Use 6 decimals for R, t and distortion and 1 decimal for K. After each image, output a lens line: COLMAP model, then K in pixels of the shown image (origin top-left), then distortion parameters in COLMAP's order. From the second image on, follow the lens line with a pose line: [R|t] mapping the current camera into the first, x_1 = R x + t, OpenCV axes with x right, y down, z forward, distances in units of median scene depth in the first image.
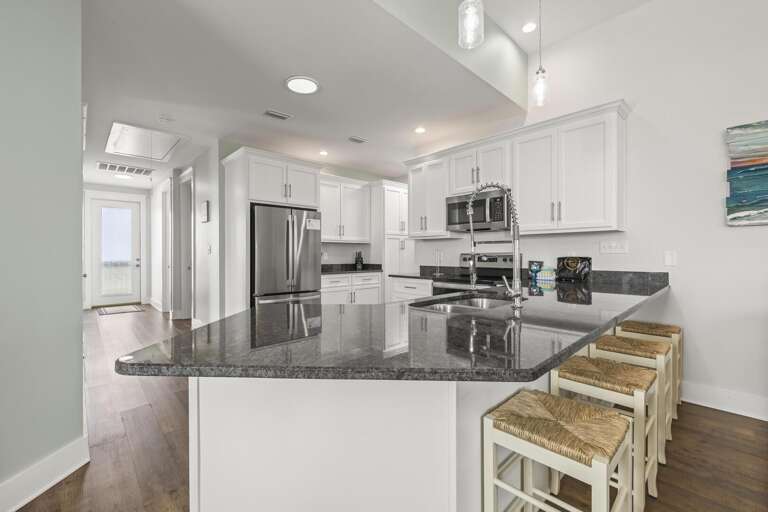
lens RADIAL K [[328.6, 0, 382.4], [0, 328.6, 259.0], [0, 0, 1]] dist [0.001847, 0.000102]
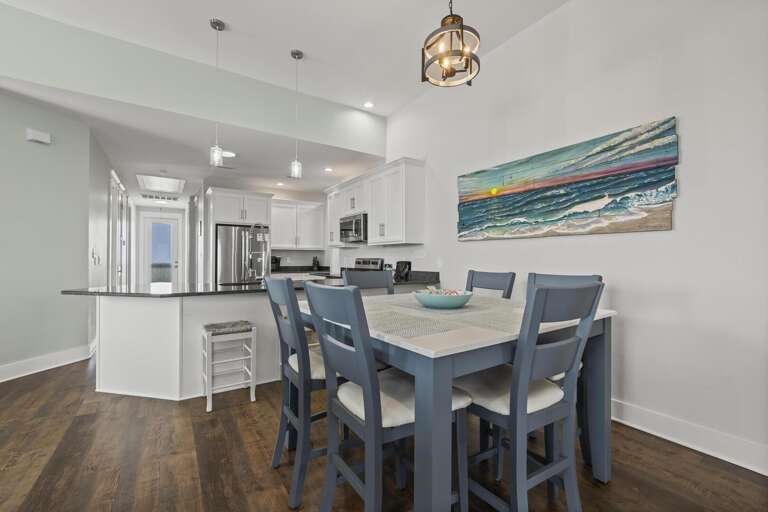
lens RADIAL K [[328.6, 0, 385.1], [0, 328.6, 255.4], [0, 0, 1]] dist [0.001847, 0.000102]
pose [[0.986334, 0.002243, -0.164742, 0.580547], [-0.006082, 0.999722, -0.022799, 0.001006], [0.164645, 0.023490, 0.986073, -0.321194]]
